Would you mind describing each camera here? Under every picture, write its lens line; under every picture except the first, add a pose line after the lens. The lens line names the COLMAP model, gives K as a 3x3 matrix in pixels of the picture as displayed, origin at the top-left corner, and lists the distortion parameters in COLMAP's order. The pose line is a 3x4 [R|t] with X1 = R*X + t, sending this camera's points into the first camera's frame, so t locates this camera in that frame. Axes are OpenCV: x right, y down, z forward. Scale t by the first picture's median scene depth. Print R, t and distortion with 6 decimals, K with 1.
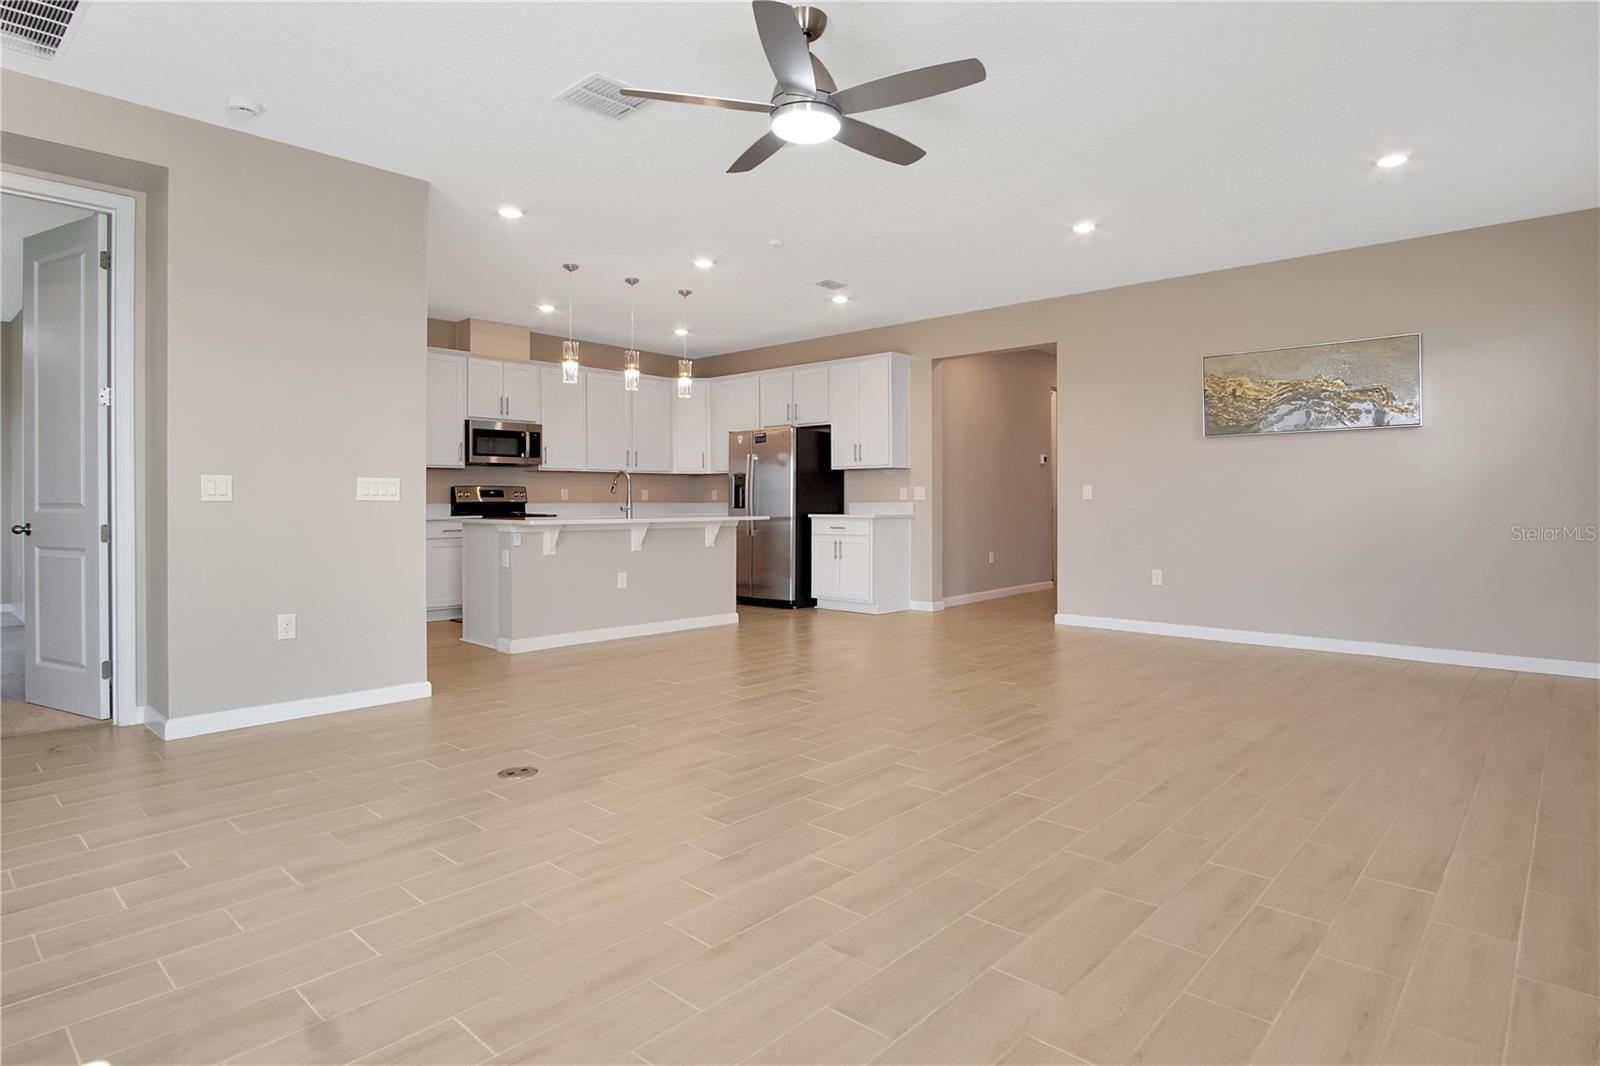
lens RADIAL K [[870.7, 0, 791.3], [0, 870.7, 498.1], [0, 0, 1]] dist [-0.028272, 0.001504]
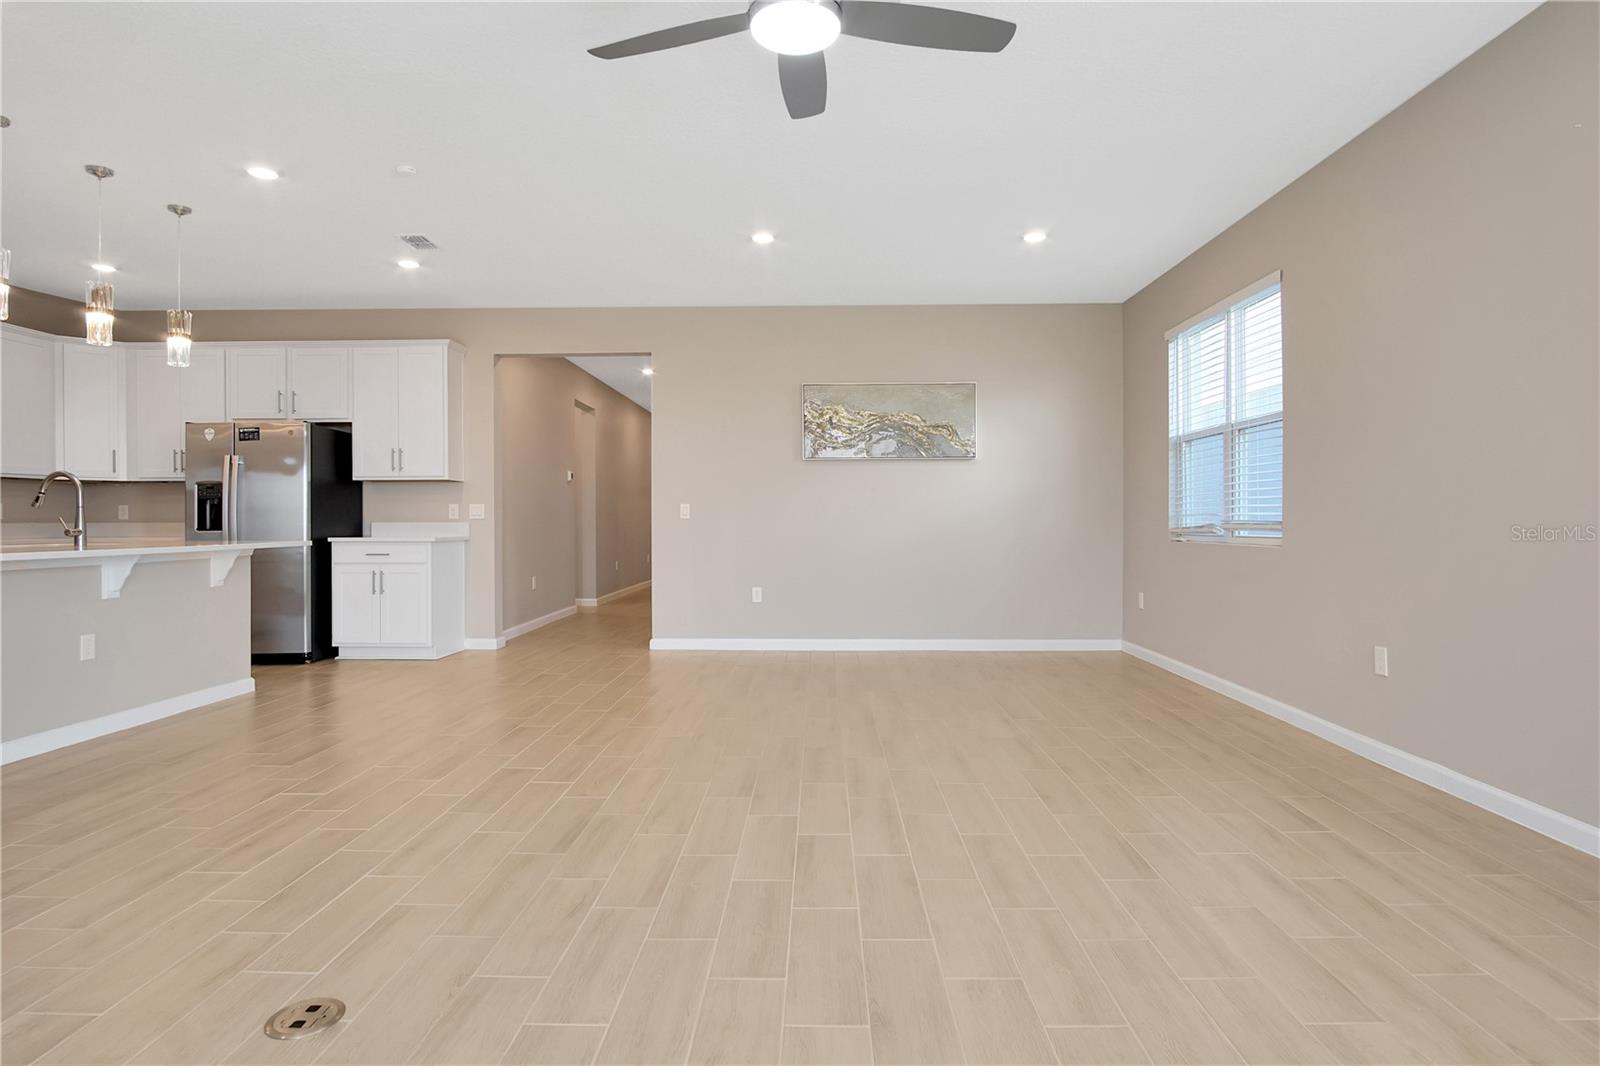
lens RADIAL K [[869.0, 0, 821.9], [0, 869.0, 533.1], [0, 0, 1]] dist [-0.039571, 0.015176]
pose [[0.739117, -0.010385, 0.673497, -0.173327], [-0.001843, 0.999846, 0.017440, 0.000377], [-0.673575, -0.014131, 0.738984, 0.154258]]
